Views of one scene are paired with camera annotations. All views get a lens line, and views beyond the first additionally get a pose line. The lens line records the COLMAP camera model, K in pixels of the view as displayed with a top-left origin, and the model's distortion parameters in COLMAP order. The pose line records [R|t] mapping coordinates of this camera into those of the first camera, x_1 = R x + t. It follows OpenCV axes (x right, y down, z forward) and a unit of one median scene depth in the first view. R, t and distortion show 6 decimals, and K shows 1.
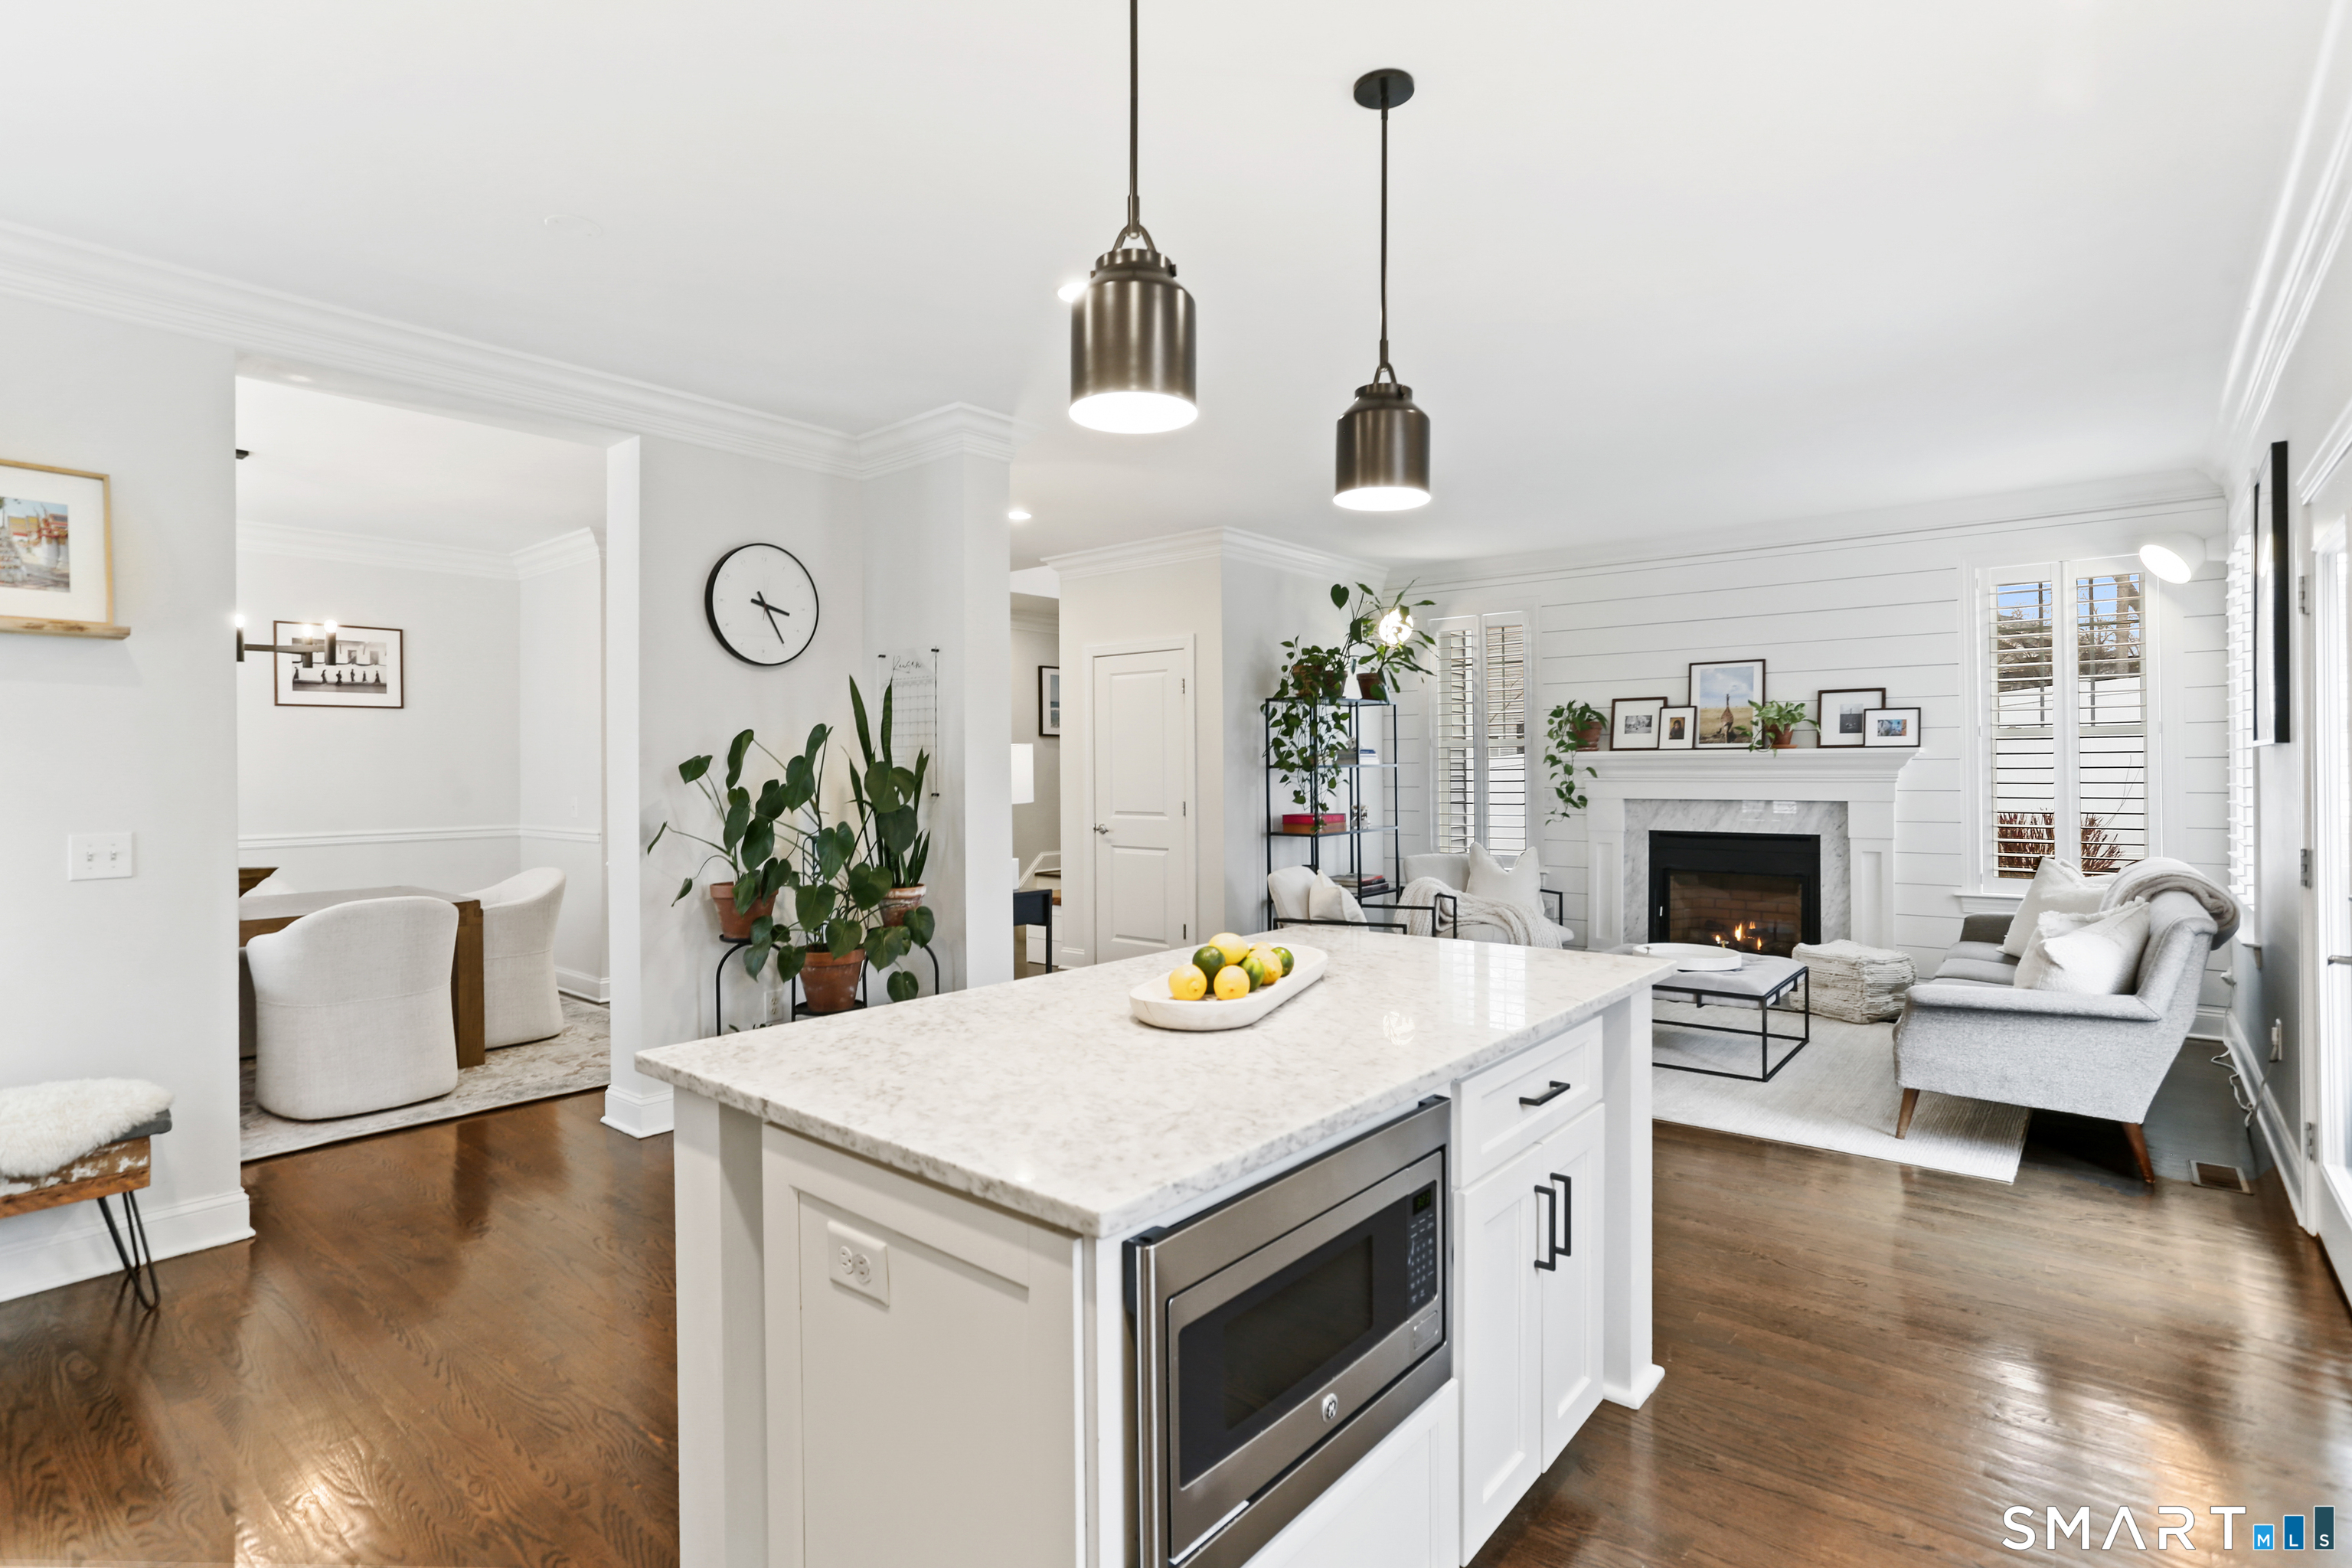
lens RADIAL K [[1141.5, 0, 1159.0], [0, 1141.5, 769.8], [0, 0, 1]] dist [-0.045429, 0.026605]
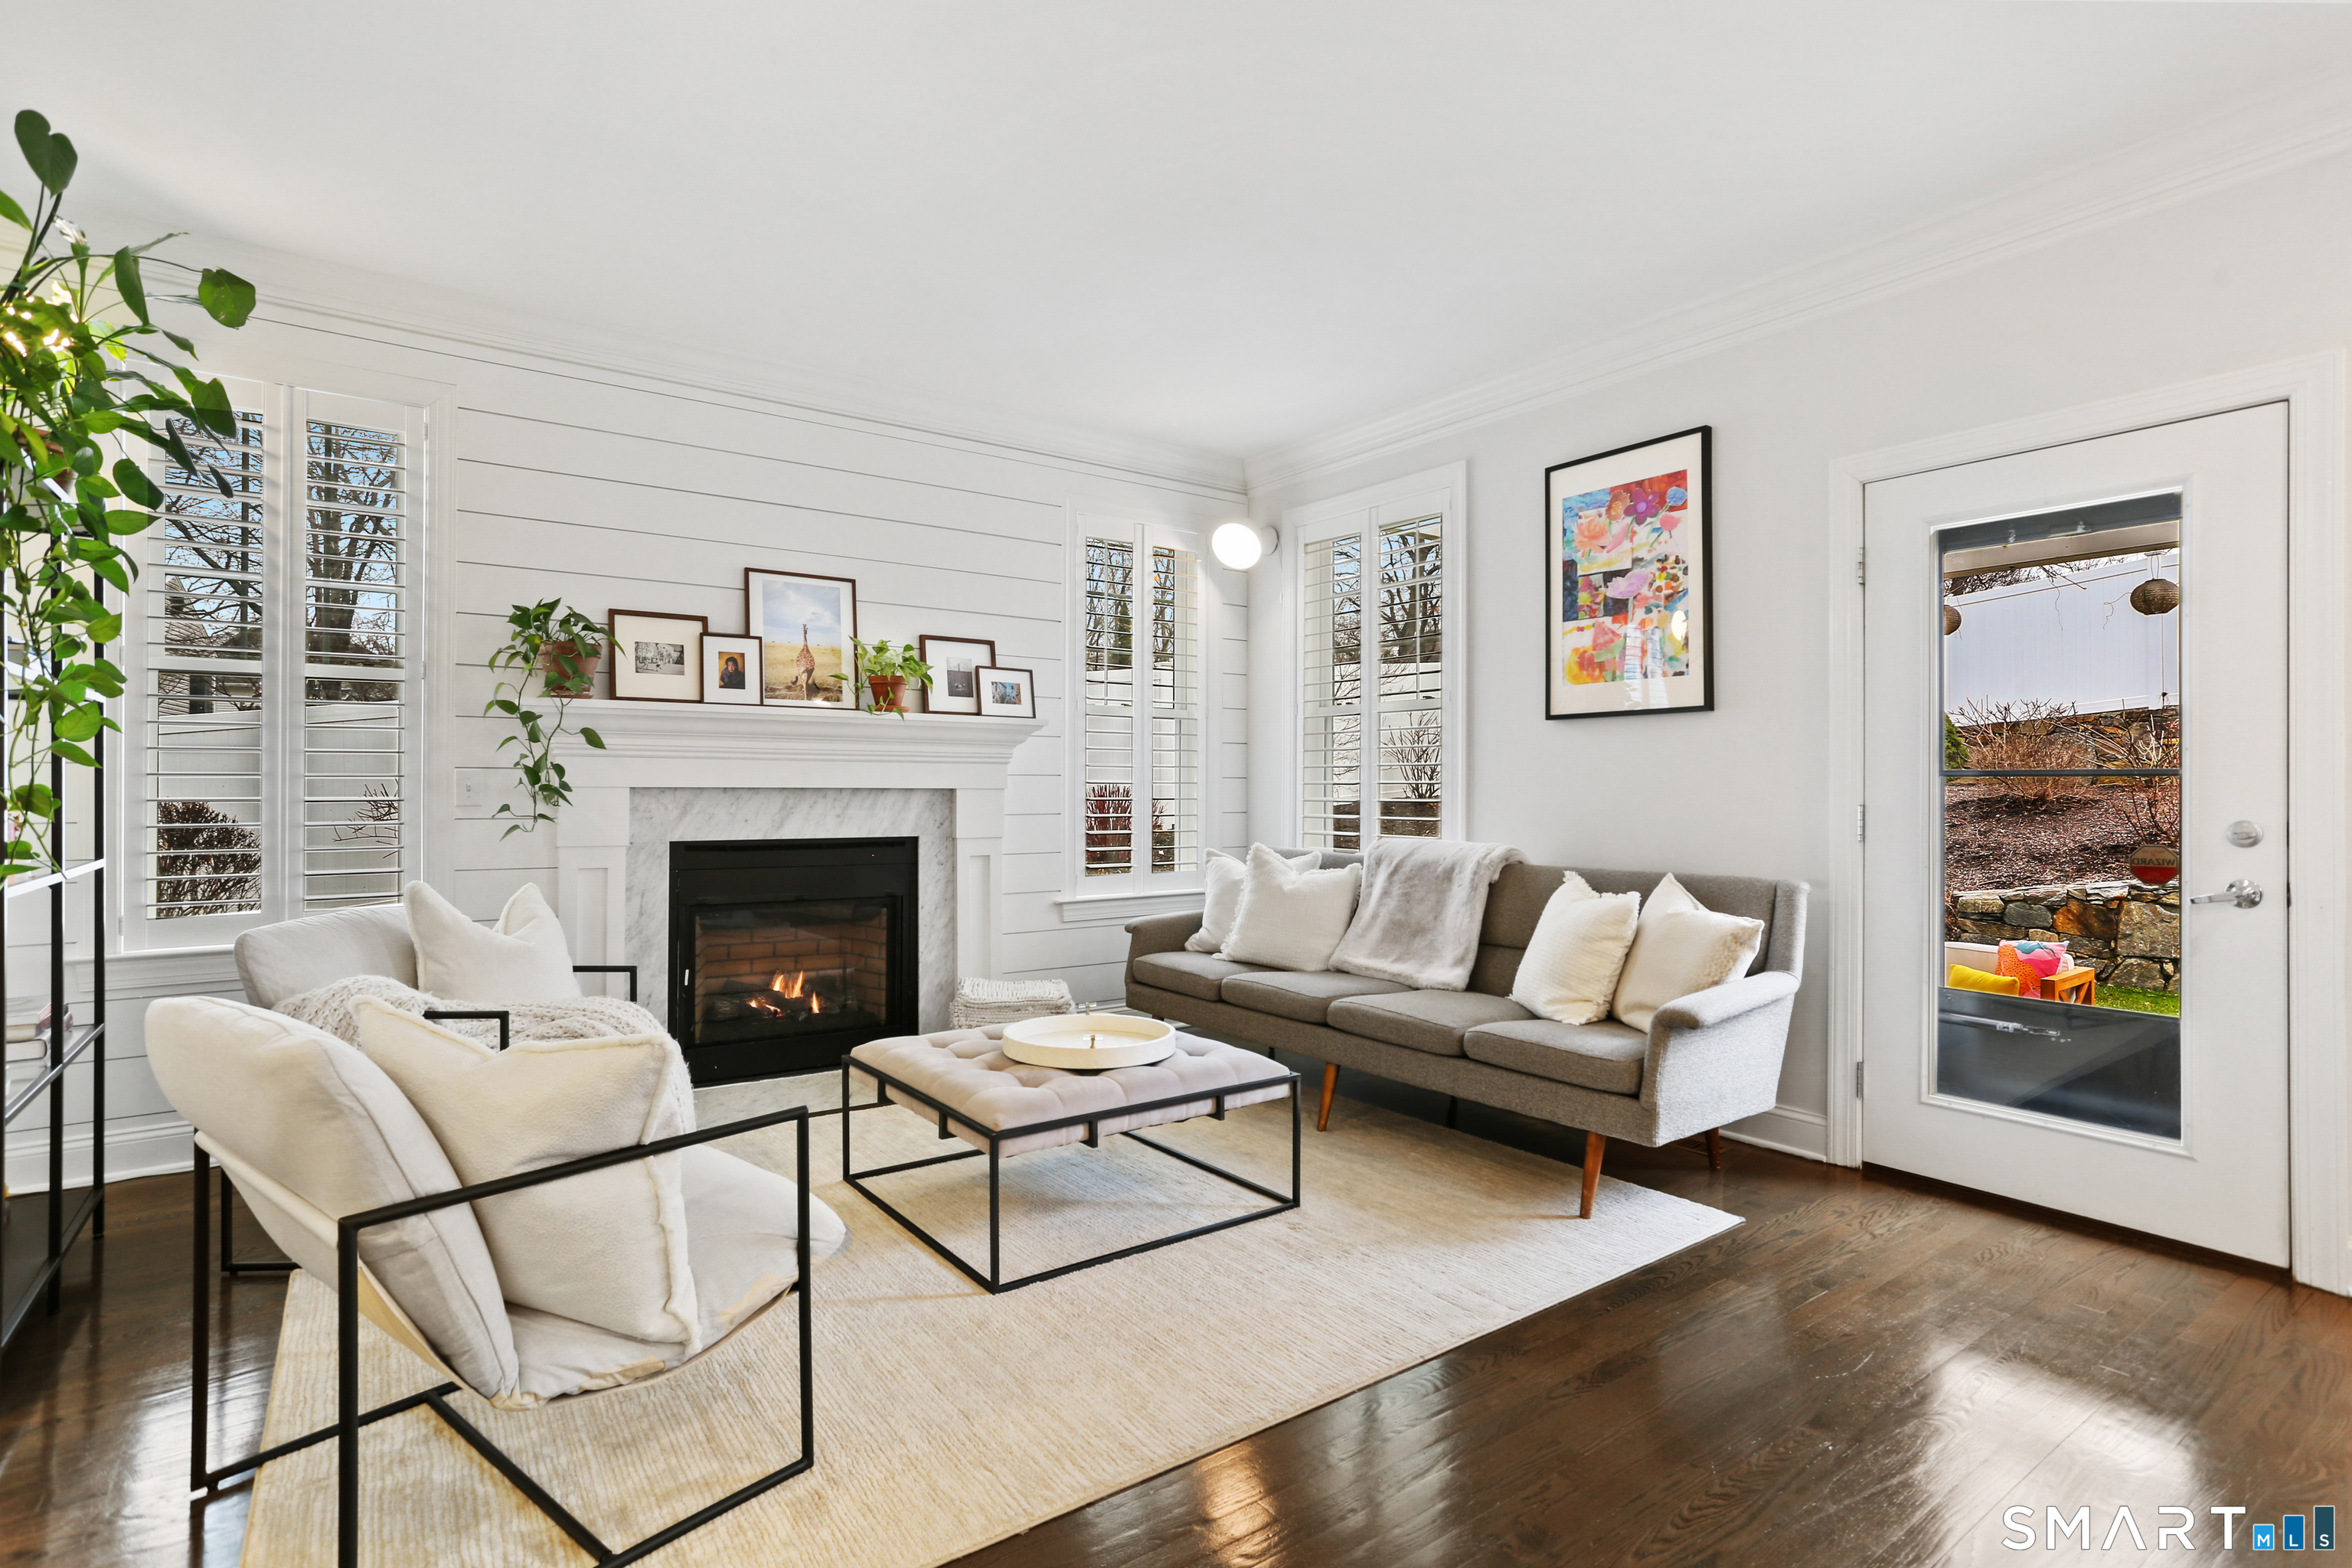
lens RADIAL K [[1141.5, 0, 1182.9], [0, 1141.5, 780.1], [0, 0, 1]] dist [-0.045429, 0.026605]
pose [[0.237587, 0.016512, 0.971226, -0.079345], [-0.004758, 0.999863, -0.015835, 0.032701], [-0.971355, -0.000859, 0.237633, 0.660539]]
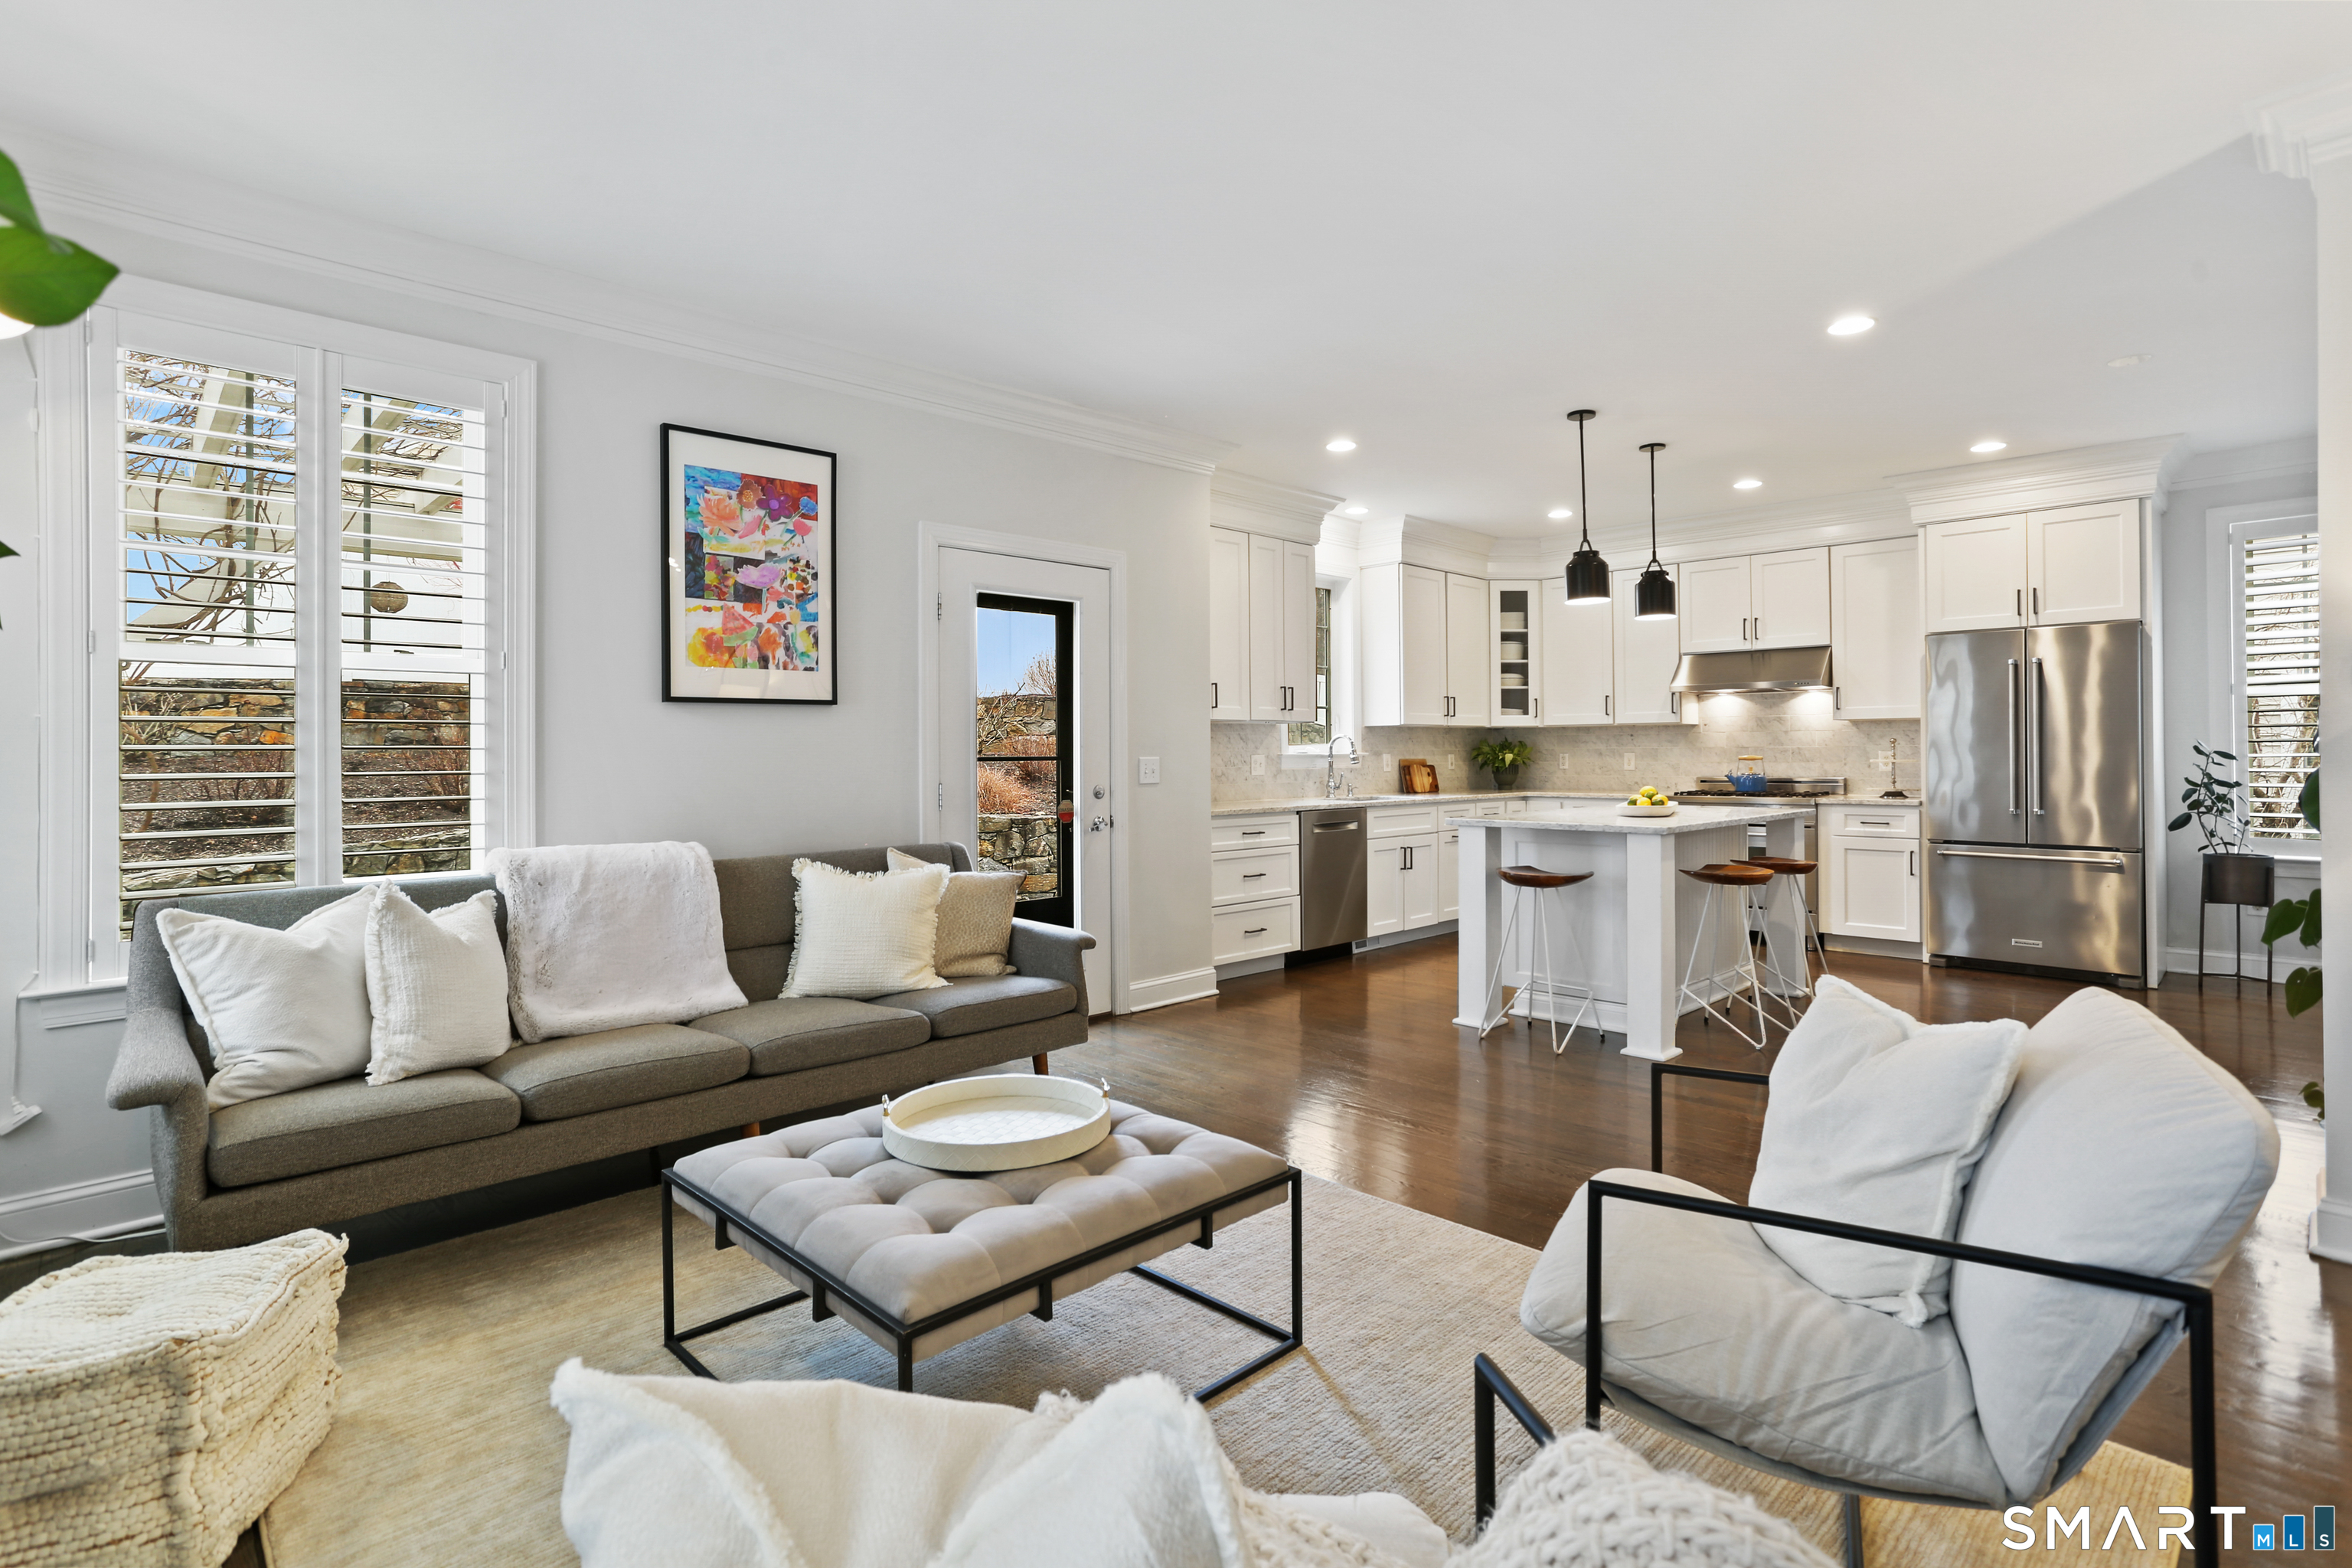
lens RADIAL K [[1141.5, 0, 1158.1], [0, 1141.5, 740.4], [0, 0, 1]] dist [-0.045429, 0.026605]
pose [[-0.993667, 0.013265, 0.111582, 0.283338], [0.012362, 0.999885, -0.008782, 0.015629], [-0.111686, -0.007347, -0.993716, 1.170641]]
